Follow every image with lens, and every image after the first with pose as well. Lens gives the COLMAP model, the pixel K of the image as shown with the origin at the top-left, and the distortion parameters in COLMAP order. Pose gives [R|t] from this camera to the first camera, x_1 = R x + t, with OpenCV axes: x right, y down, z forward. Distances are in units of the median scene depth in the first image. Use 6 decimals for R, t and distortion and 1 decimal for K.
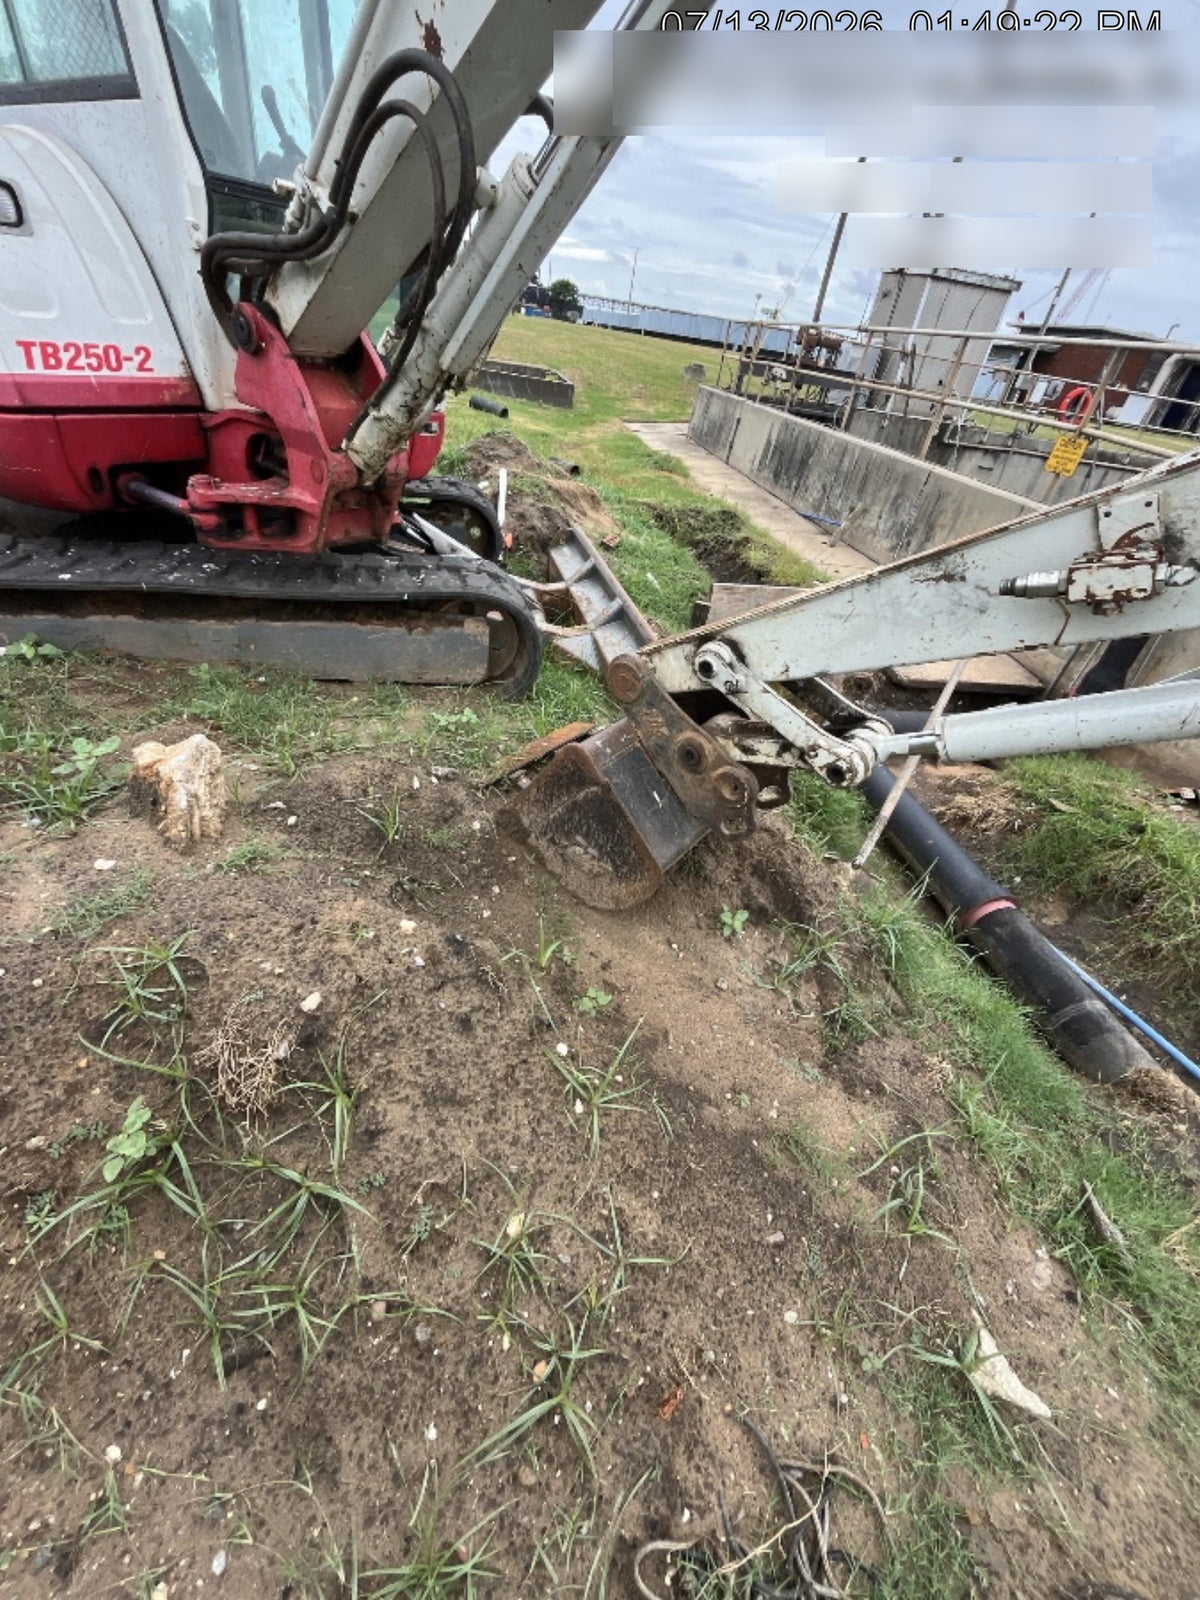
lens RADIAL K [[648.0, 0, 604.7], [0, 648.0, 796.7], [0, 0, 1]] dist [-0.004670, -0.000120]
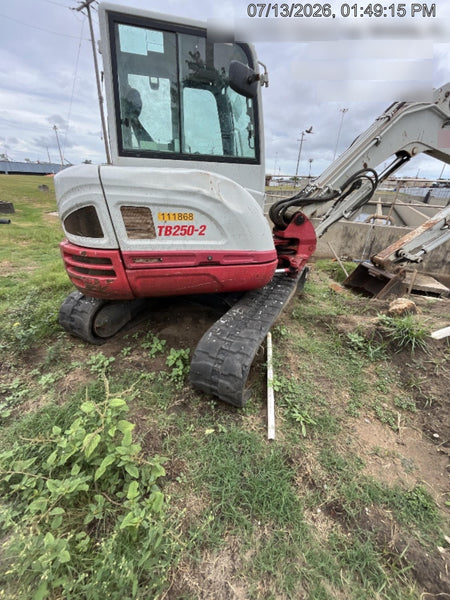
lens RADIAL K [[243.0, 0, 226.8], [0, 243.0, 298.8], [0, 0, 1]] dist [-0.004670, -0.000120]
pose [[0.637986, -0.431843, 0.637562, -1.892301], [0.486227, 0.867937, 0.101334, -0.658871], [-0.597124, 0.245350, 0.763705, 0.282353]]
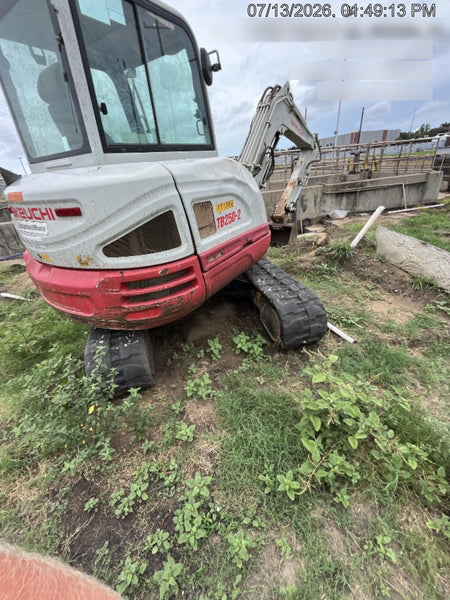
lens RADIAL K [[243.0, 0, 226.8], [0, 243.0, 298.8], [0, 0, 1]] dist [-0.004670, -0.000120]
pose [[-0.067085, -0.593179, 0.802271, -2.253058], [0.643223, 0.588975, 0.489258, -1.176501], [-0.762735, 0.548861, 0.342035, 0.905477]]
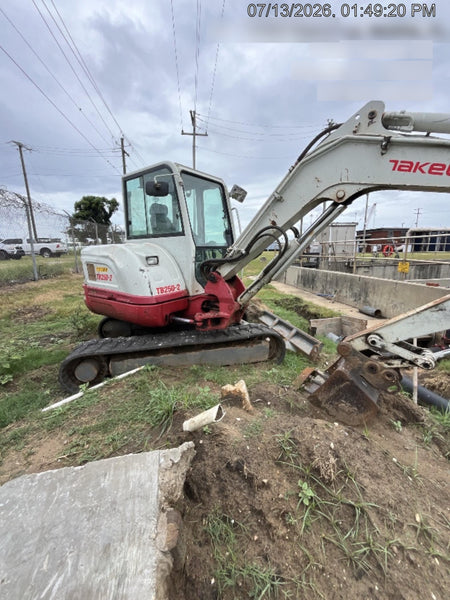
lens RADIAL K [[243.0, 0, 226.8], [0, 243.0, 298.8], [0, 0, 1]] dist [-0.004670, -0.000120]
pose [[0.988761, -0.147820, -0.022379, -0.444652], [0.124800, 0.898500, -0.420860, 0.039873], [0.082319, 0.413337, 0.906850, -0.300644]]
